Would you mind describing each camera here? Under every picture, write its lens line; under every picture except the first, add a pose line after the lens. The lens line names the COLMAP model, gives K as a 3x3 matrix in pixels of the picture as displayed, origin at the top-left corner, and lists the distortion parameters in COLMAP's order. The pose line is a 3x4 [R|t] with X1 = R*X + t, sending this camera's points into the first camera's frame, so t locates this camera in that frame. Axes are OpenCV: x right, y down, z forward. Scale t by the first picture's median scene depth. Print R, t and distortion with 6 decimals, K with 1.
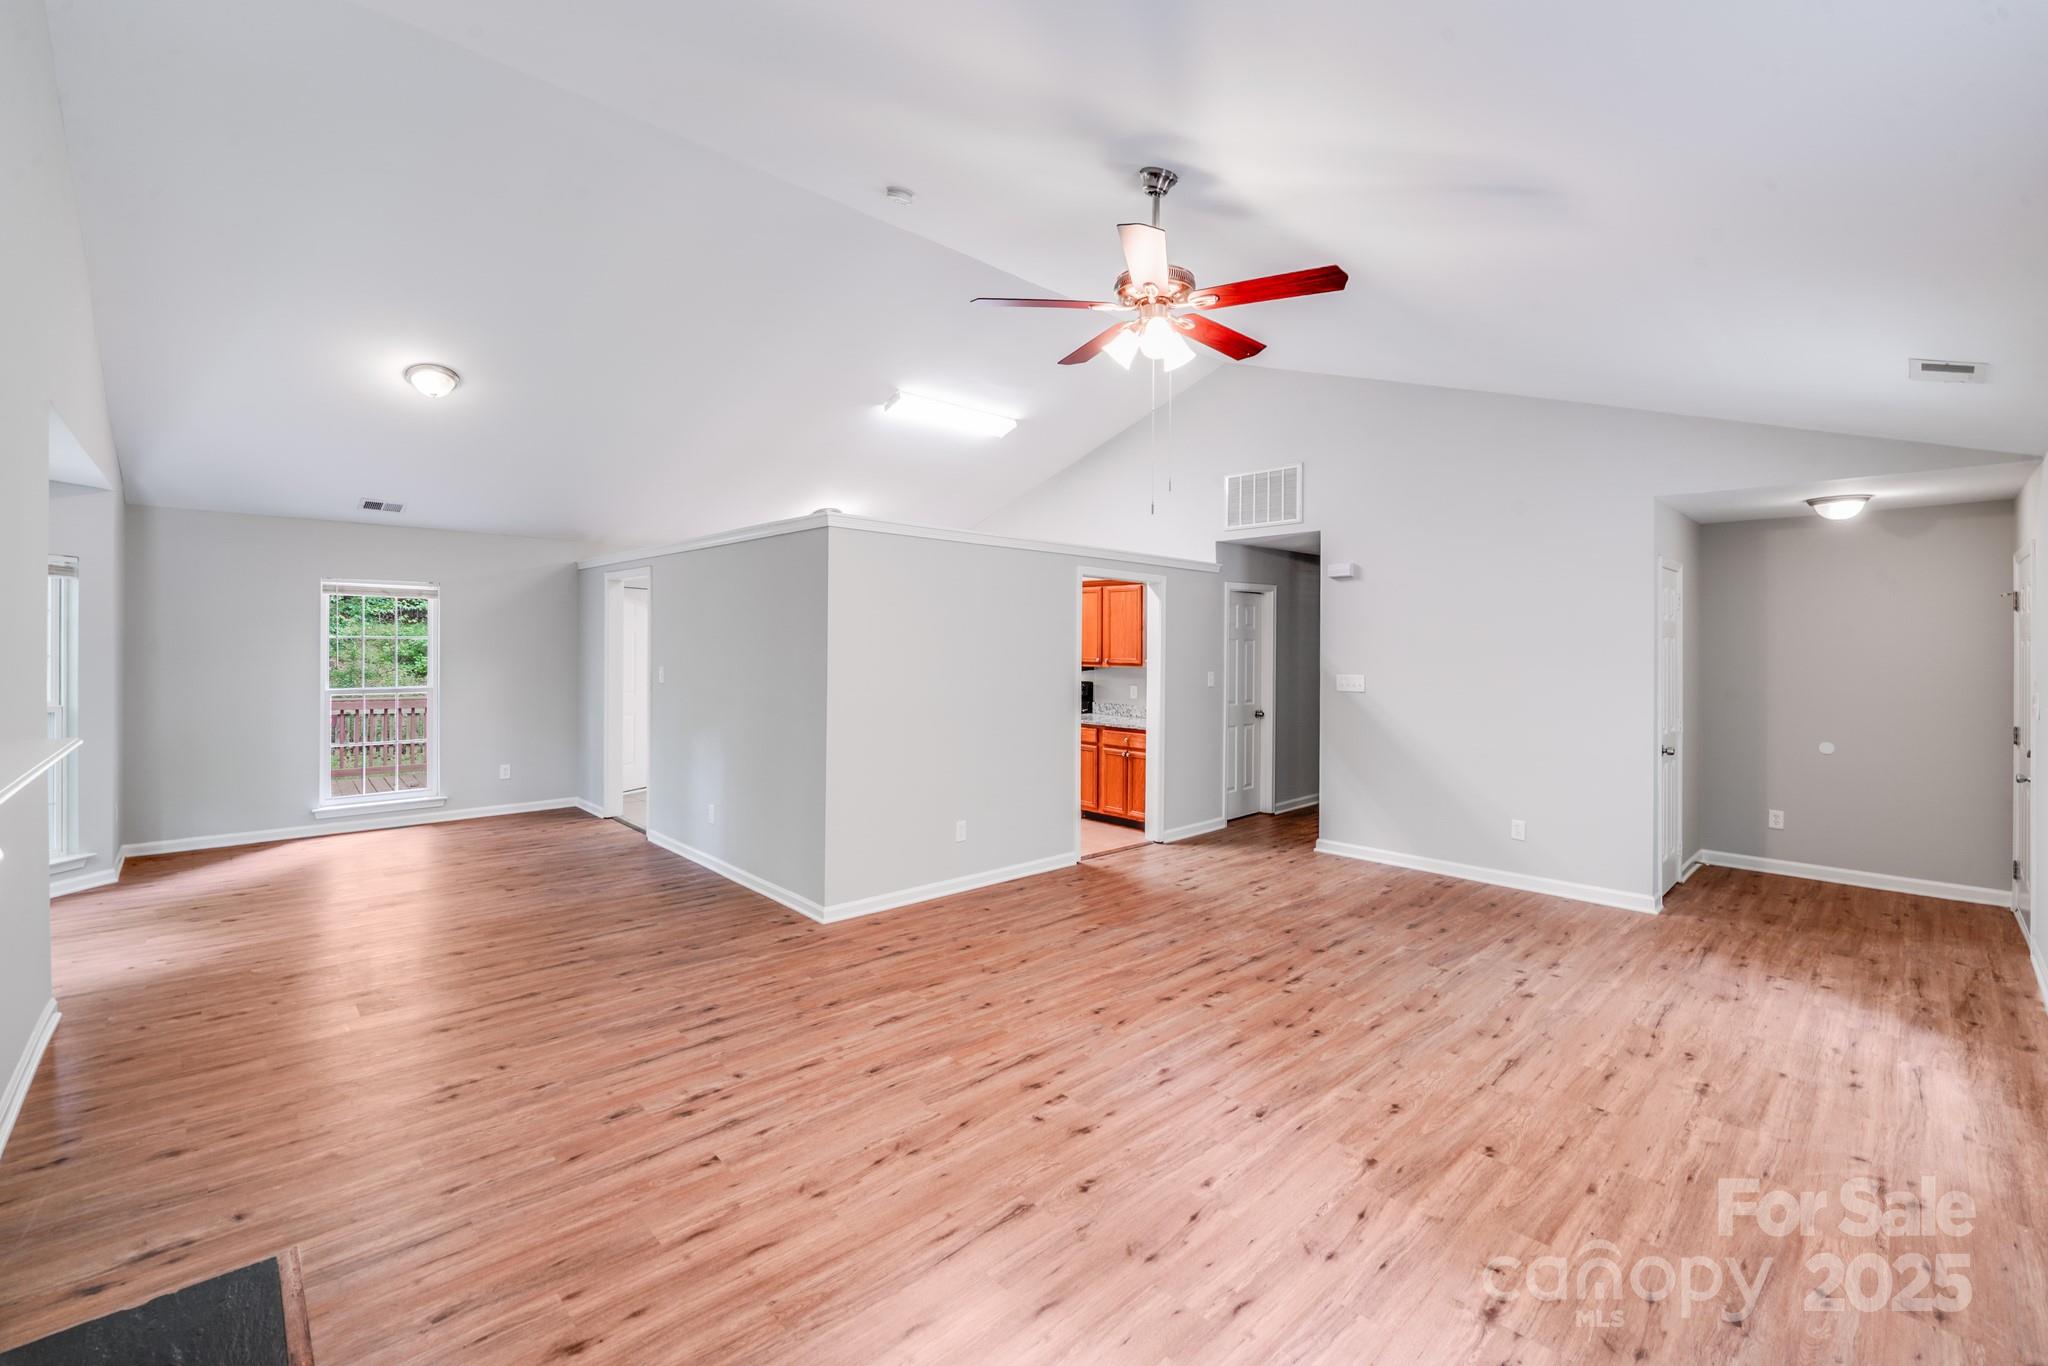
lens RADIAL K [[842.0, 0, 983.8], [0, 842.0, 672.3], [0, 0, 1]] dist [-0.002472, -0.000615]
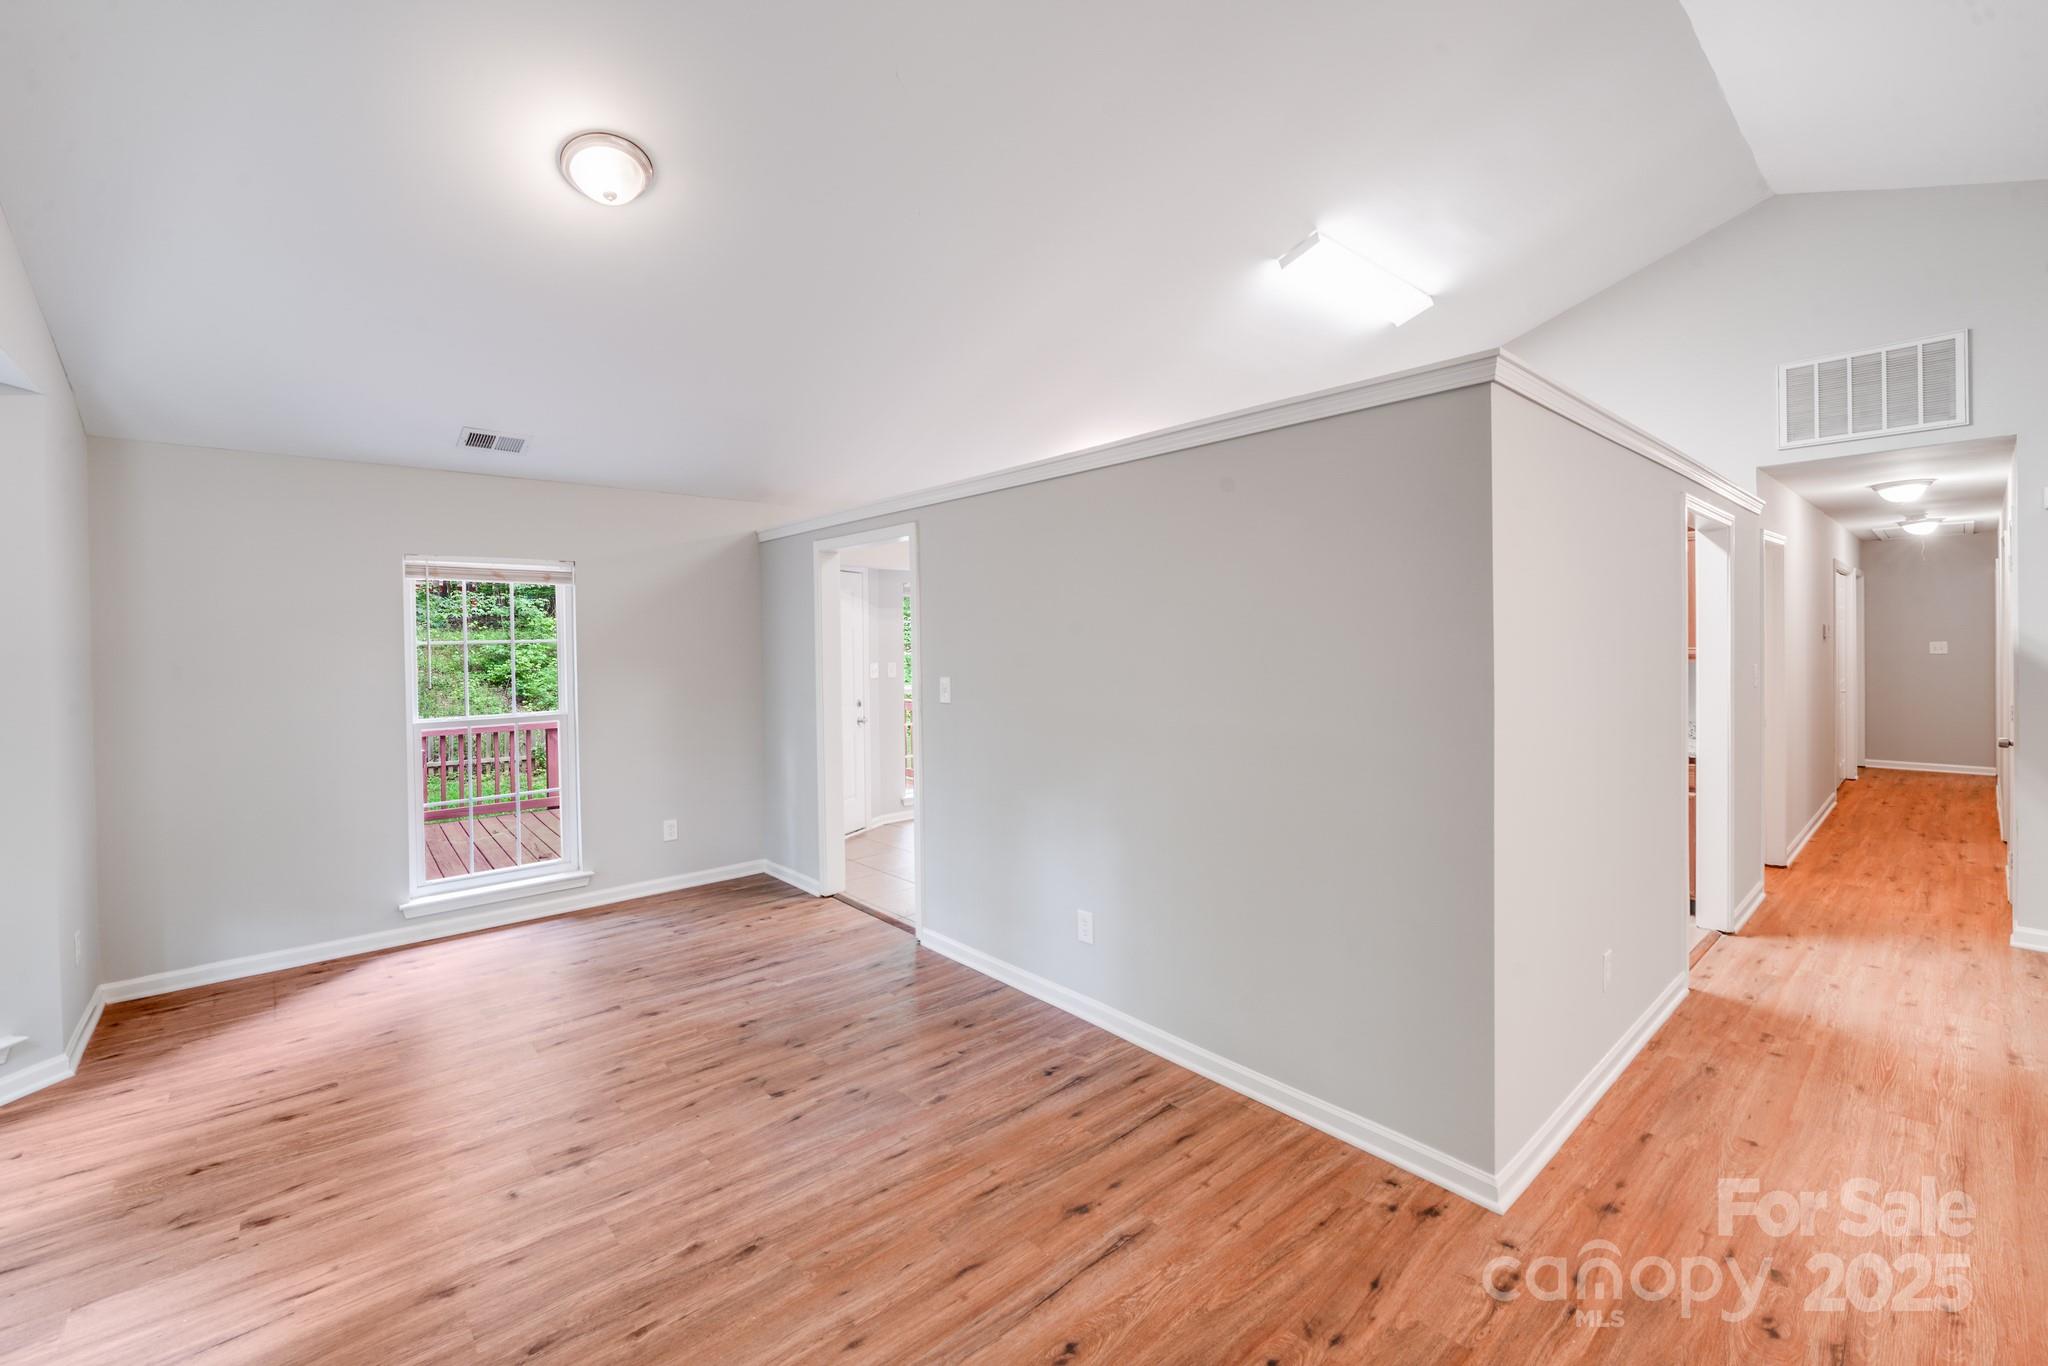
lens RADIAL K [[830.9, 0, 1023.1], [0, 830.9, 637.3], [0, 0, 1]] dist [-0.005395, -0.000301]
pose [[0.999726, -0.022391, -0.006887, -0.526331], [0.022121, 0.999070, -0.037013, -0.017240], [0.007710, 0.036850, 0.999291, 0.607523]]
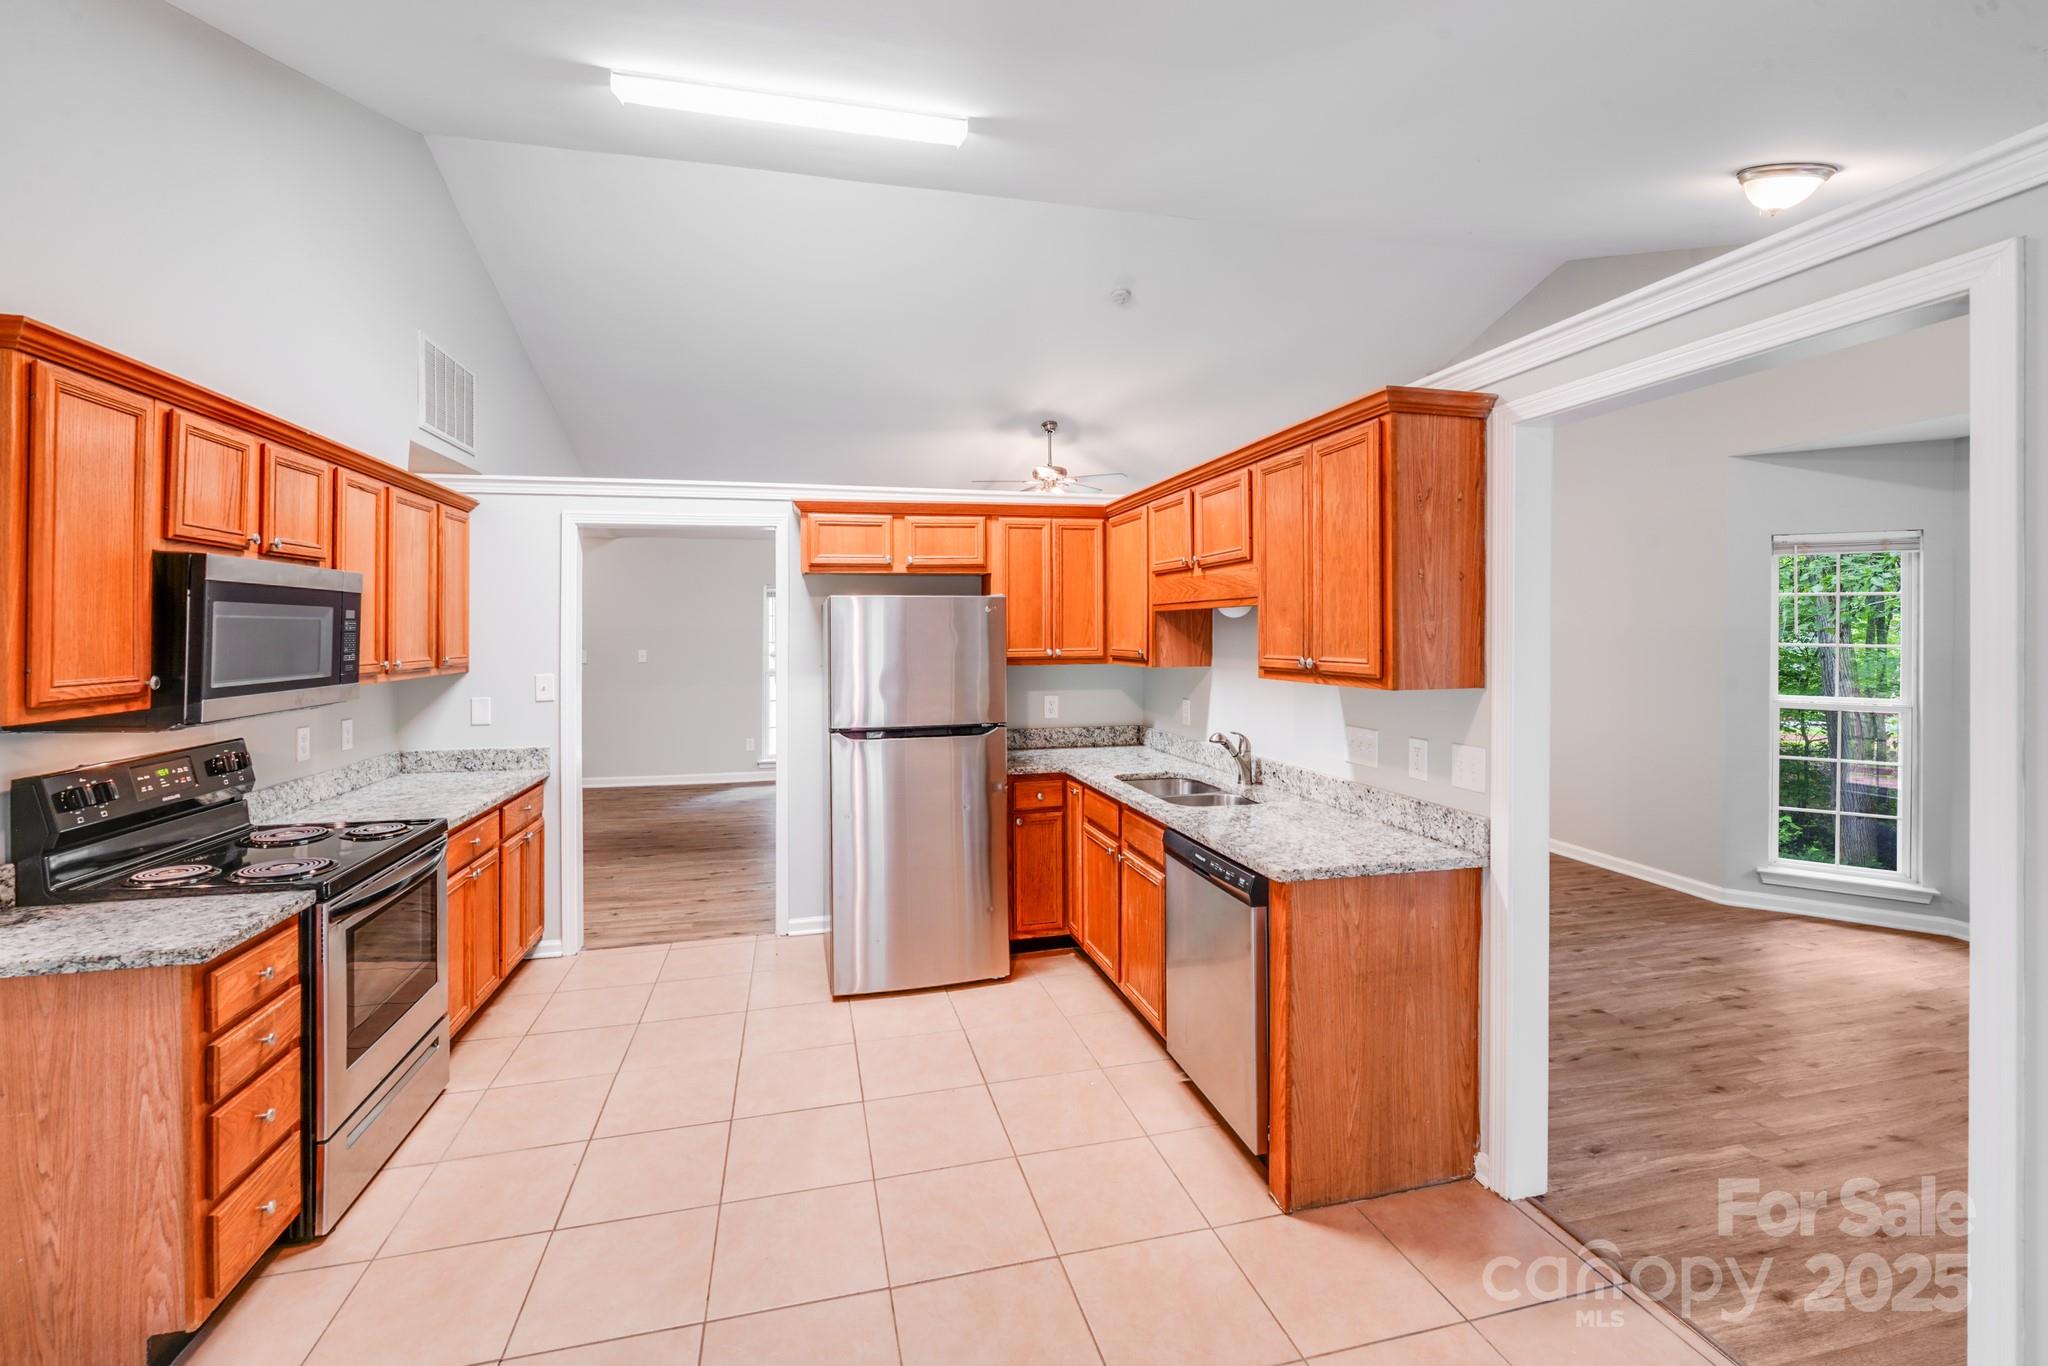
lens RADIAL K [[858.6, 0, 1014.8], [0, 858.6, 632.9], [0, 0, 1]] dist [-0.003974, -0.000464]
pose [[-0.882447, -0.000286, 0.470412, -0.632866], [0.017726, 0.999269, 0.033860, -0.092980], [-0.470078, 0.038219, -0.881797, 2.386257]]
